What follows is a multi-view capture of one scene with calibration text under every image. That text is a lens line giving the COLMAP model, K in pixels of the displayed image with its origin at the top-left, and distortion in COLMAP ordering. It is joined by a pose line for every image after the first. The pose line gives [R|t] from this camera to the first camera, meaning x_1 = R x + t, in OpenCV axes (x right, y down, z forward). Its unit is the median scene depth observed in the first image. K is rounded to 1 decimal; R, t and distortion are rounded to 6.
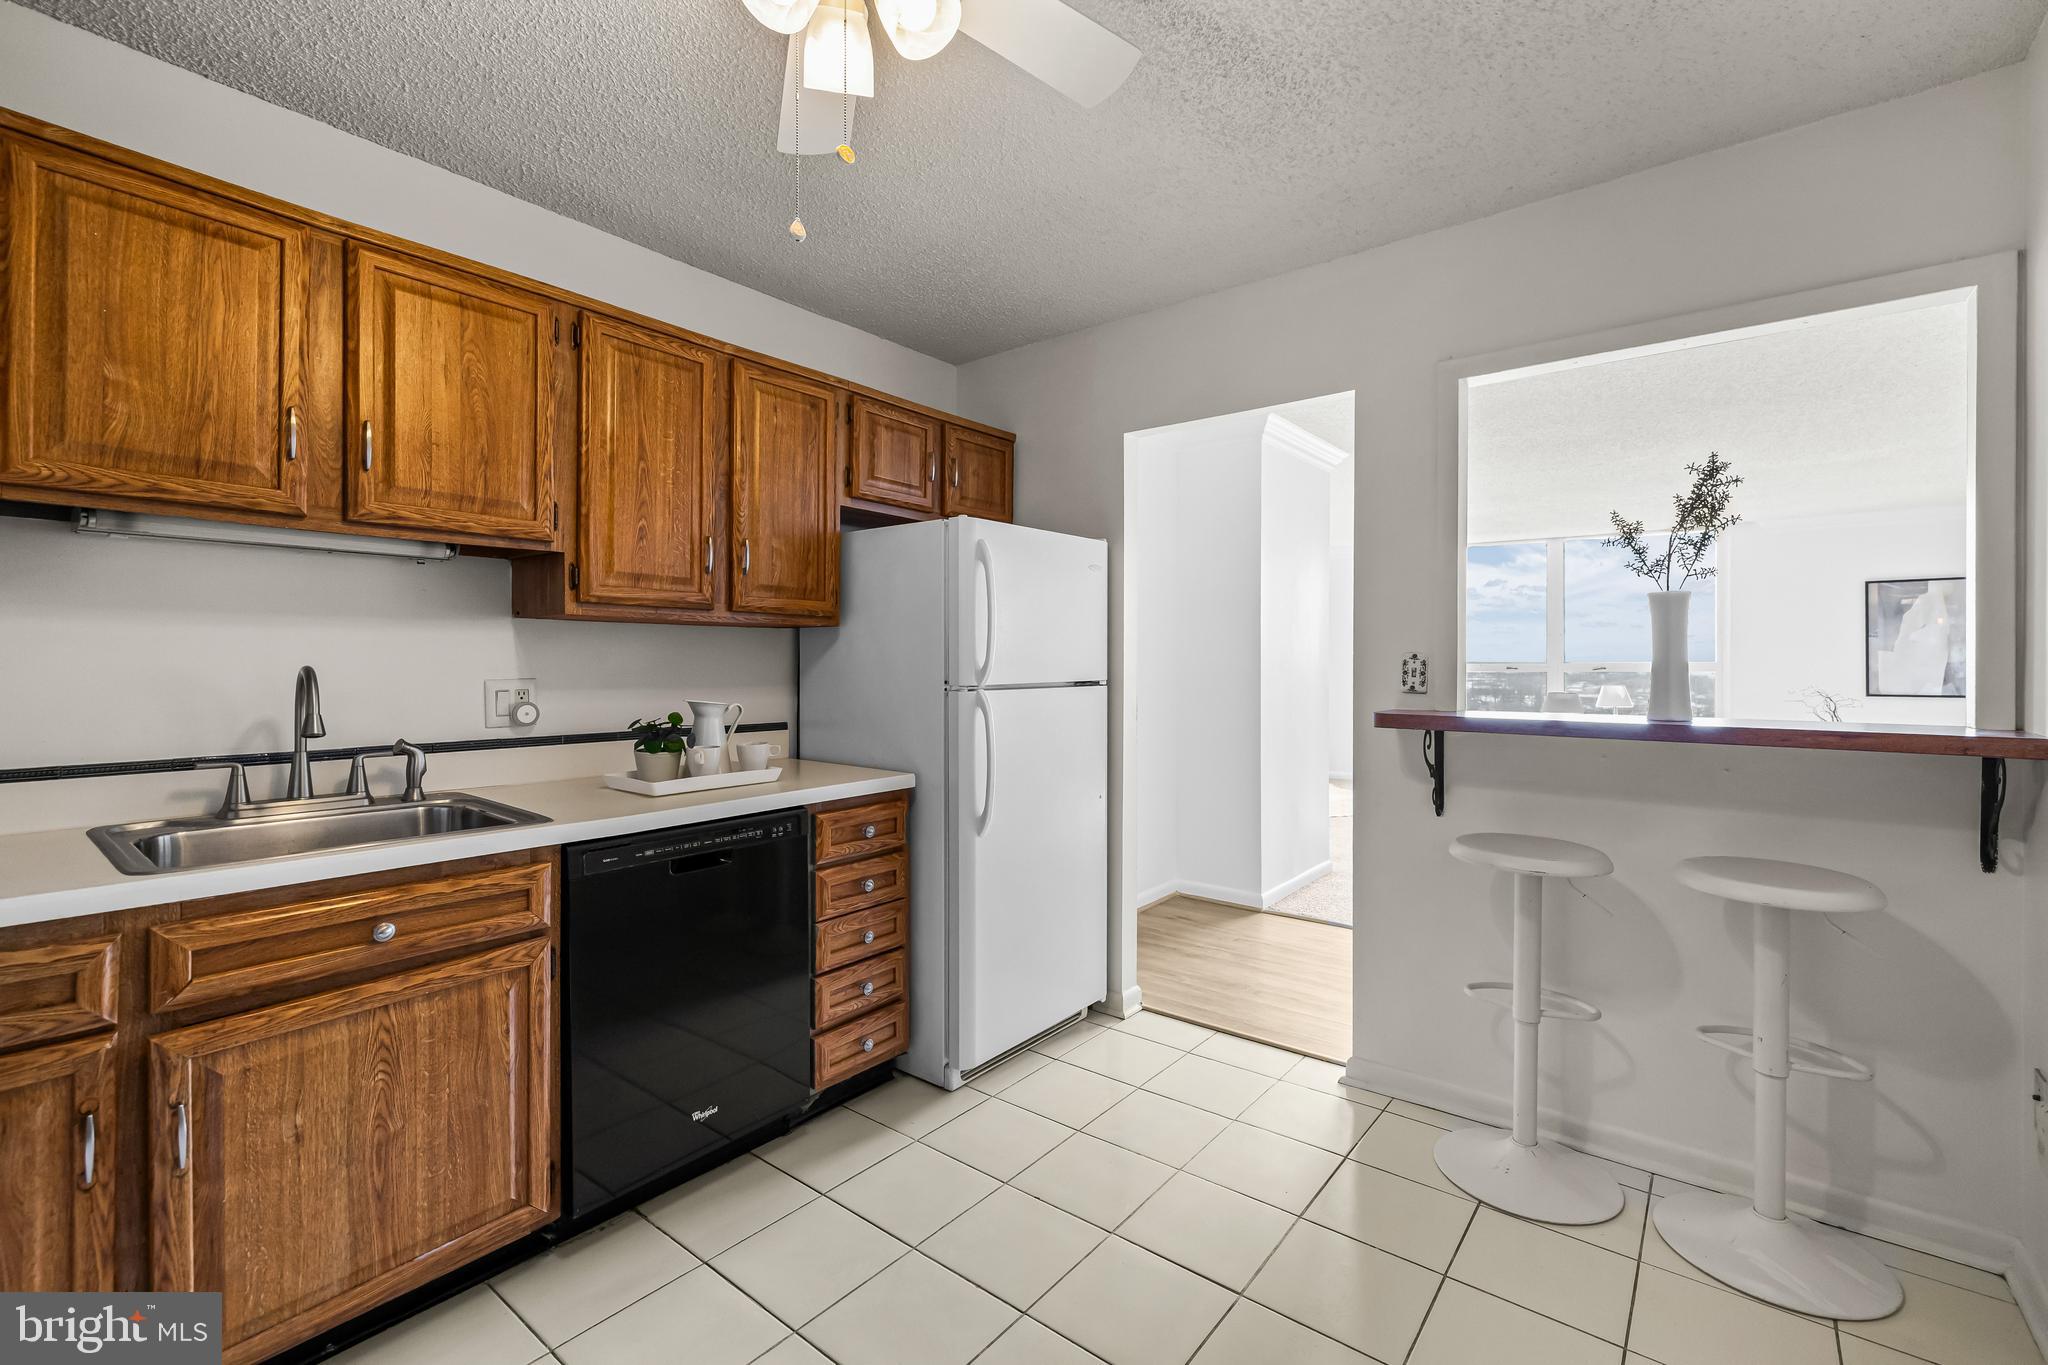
lens RADIAL K [[861.1, 0, 1028.0], [0, 861.1, 665.0], [0, 0, 1]] dist [0.000101, 0.001678]
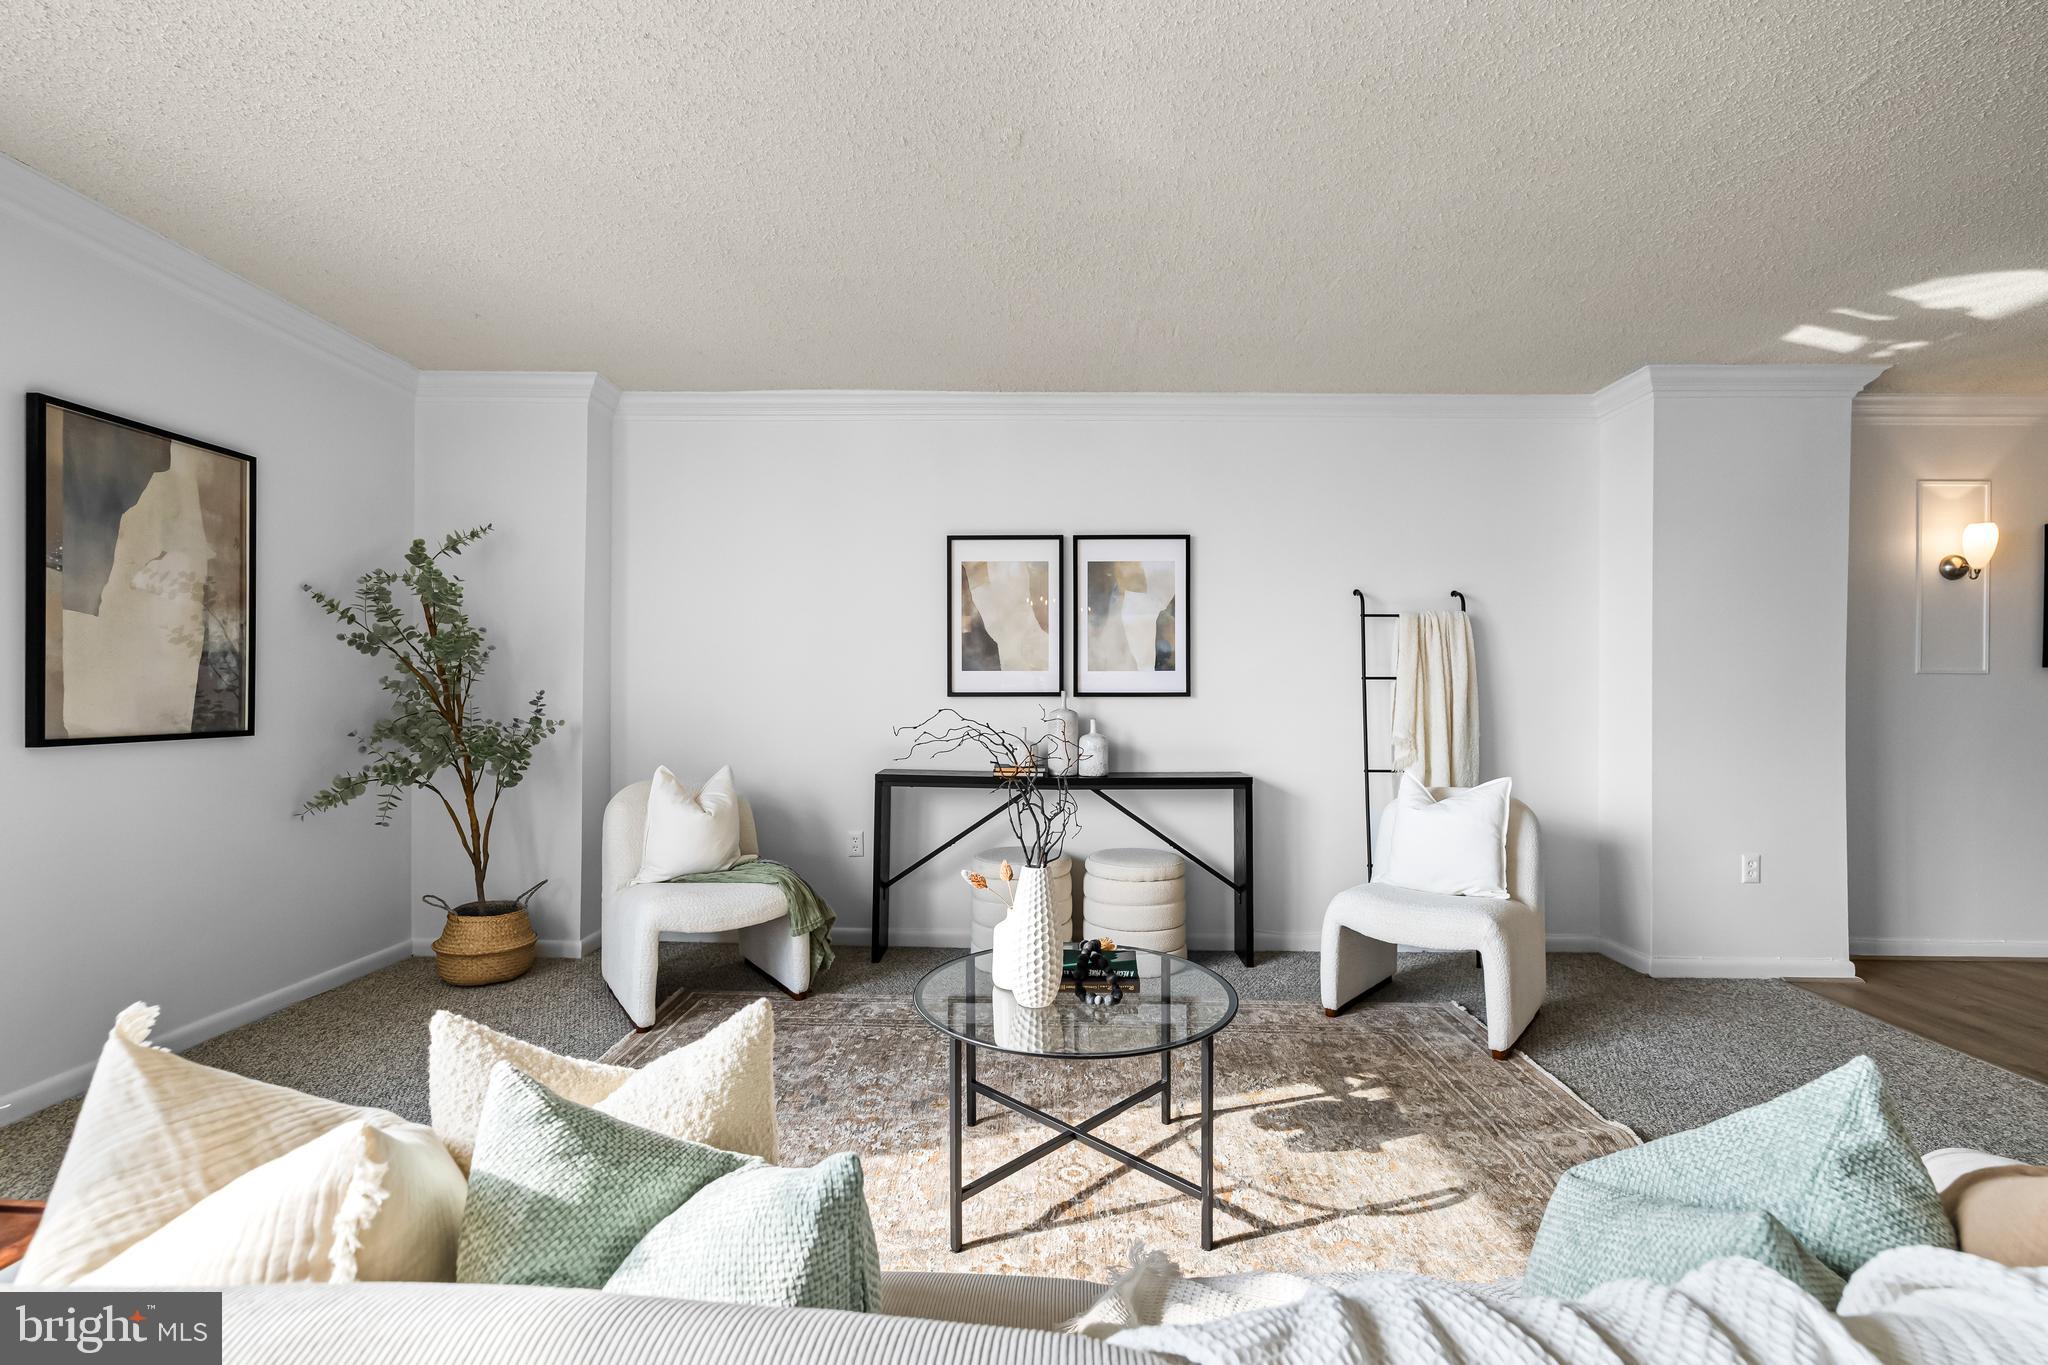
lens RADIAL K [[861.1, 0, 1014.6], [0, 861.1, 699.6], [0, 0, 1]] dist [0.000101, 0.001678]
pose [[-0.595643, -0.021361, 0.802965, 1.561424], [-0.008113, 0.999755, 0.020578, 0.026391], [-0.803208, 0.005743, -0.595670, 2.879132]]
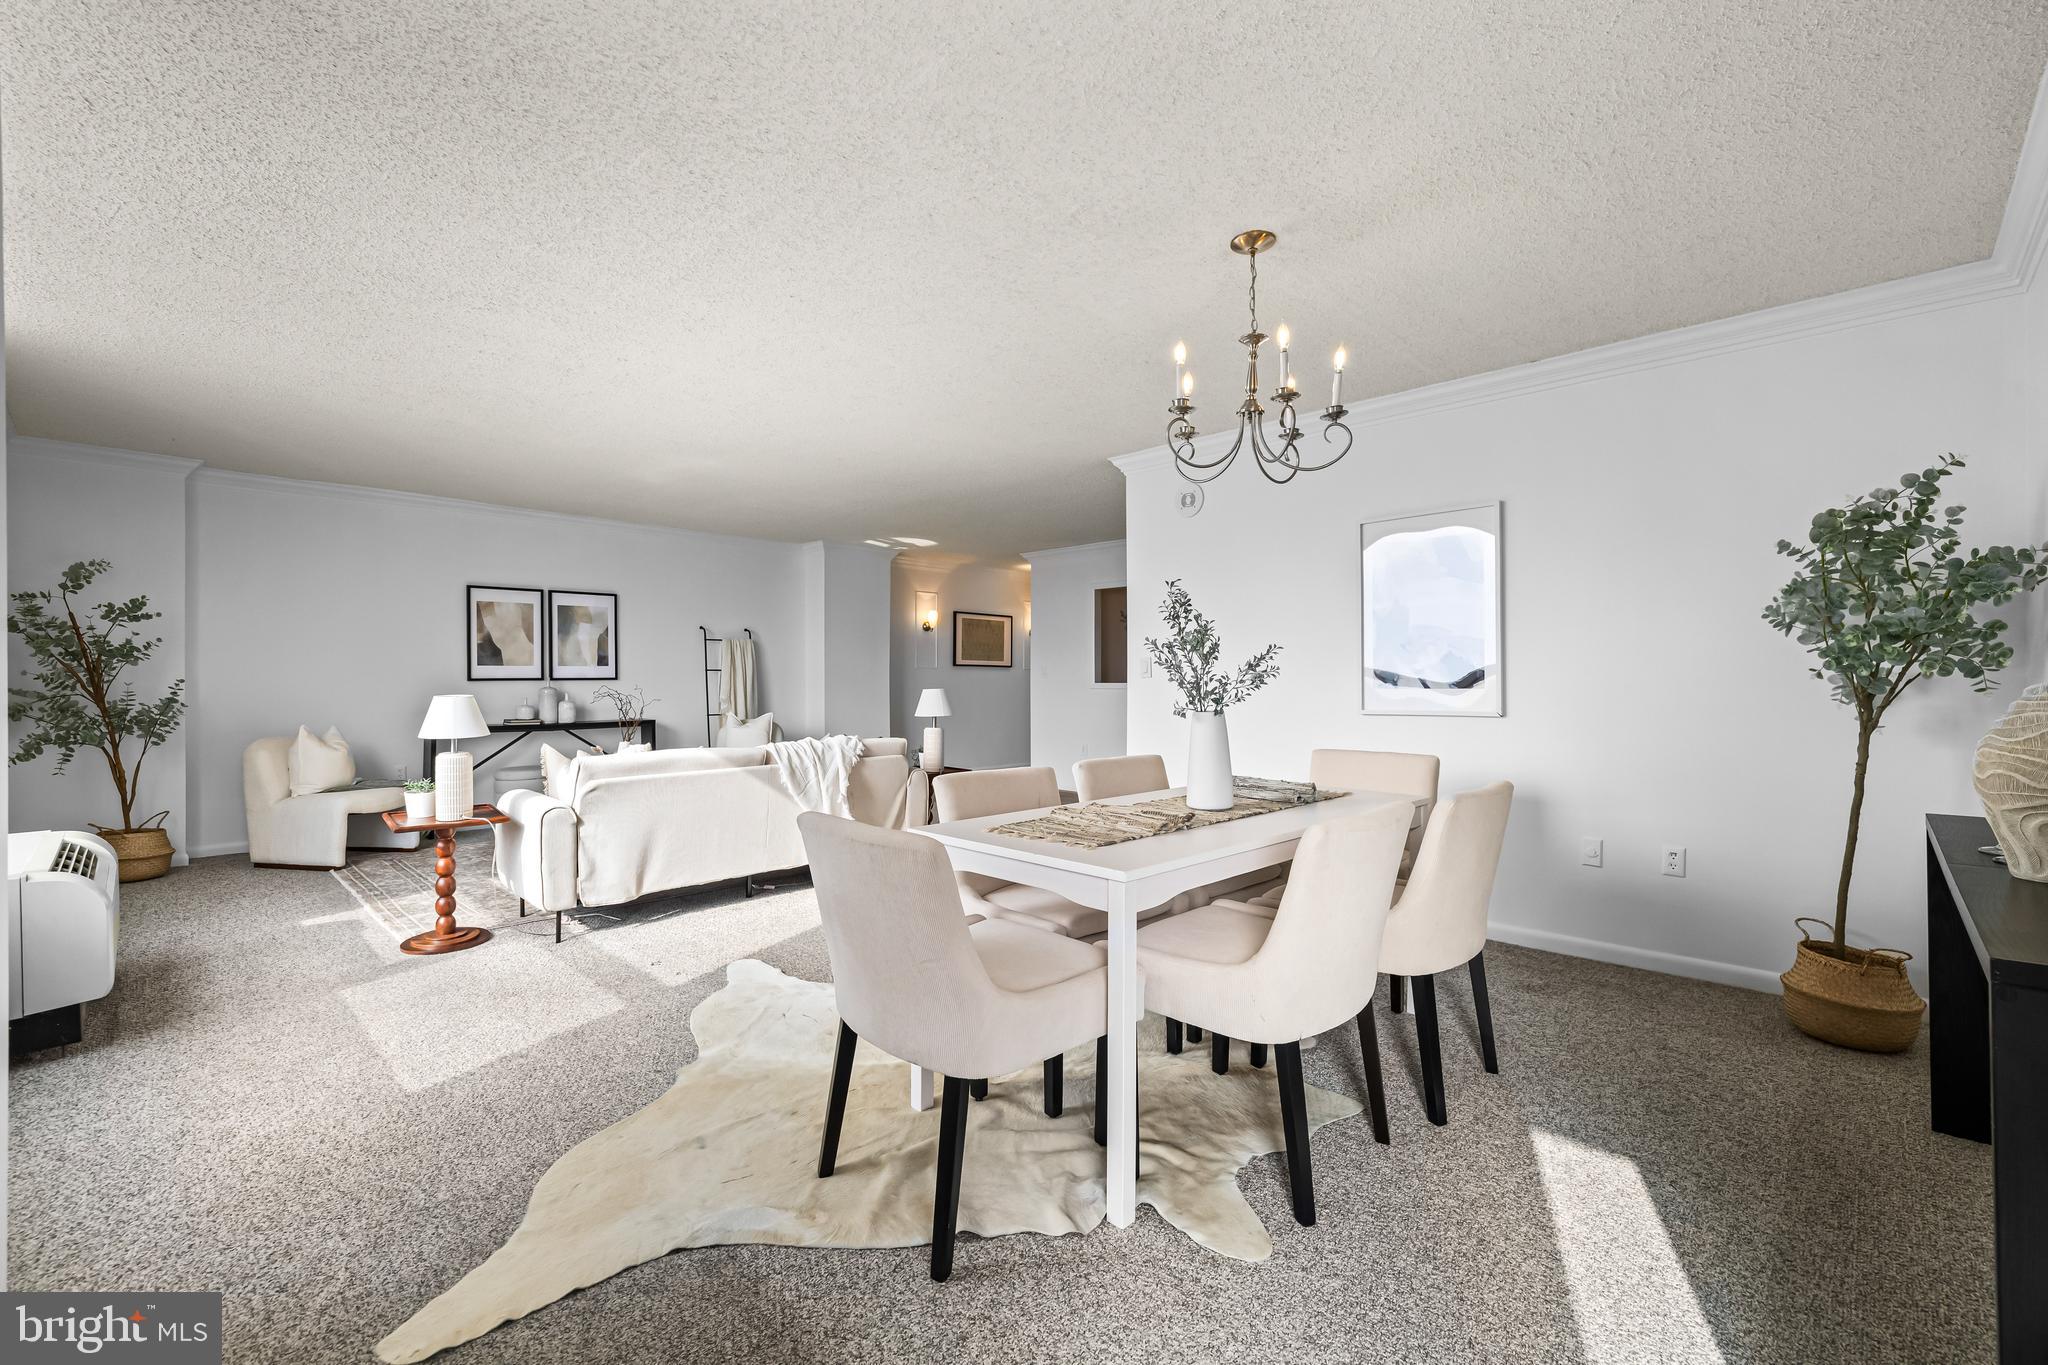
lens RADIAL K [[861.1, 0, 1021.2], [0, 861.1, 674.2], [0, 0, 1]] dist [0.000101, 0.001678]
pose [[-0.995553, -0.002462, 0.094173, 0.915124], [-0.002783, 0.999991, -0.003278, 0.038246], [-0.094164, -0.003525, -0.995550, 4.662048]]
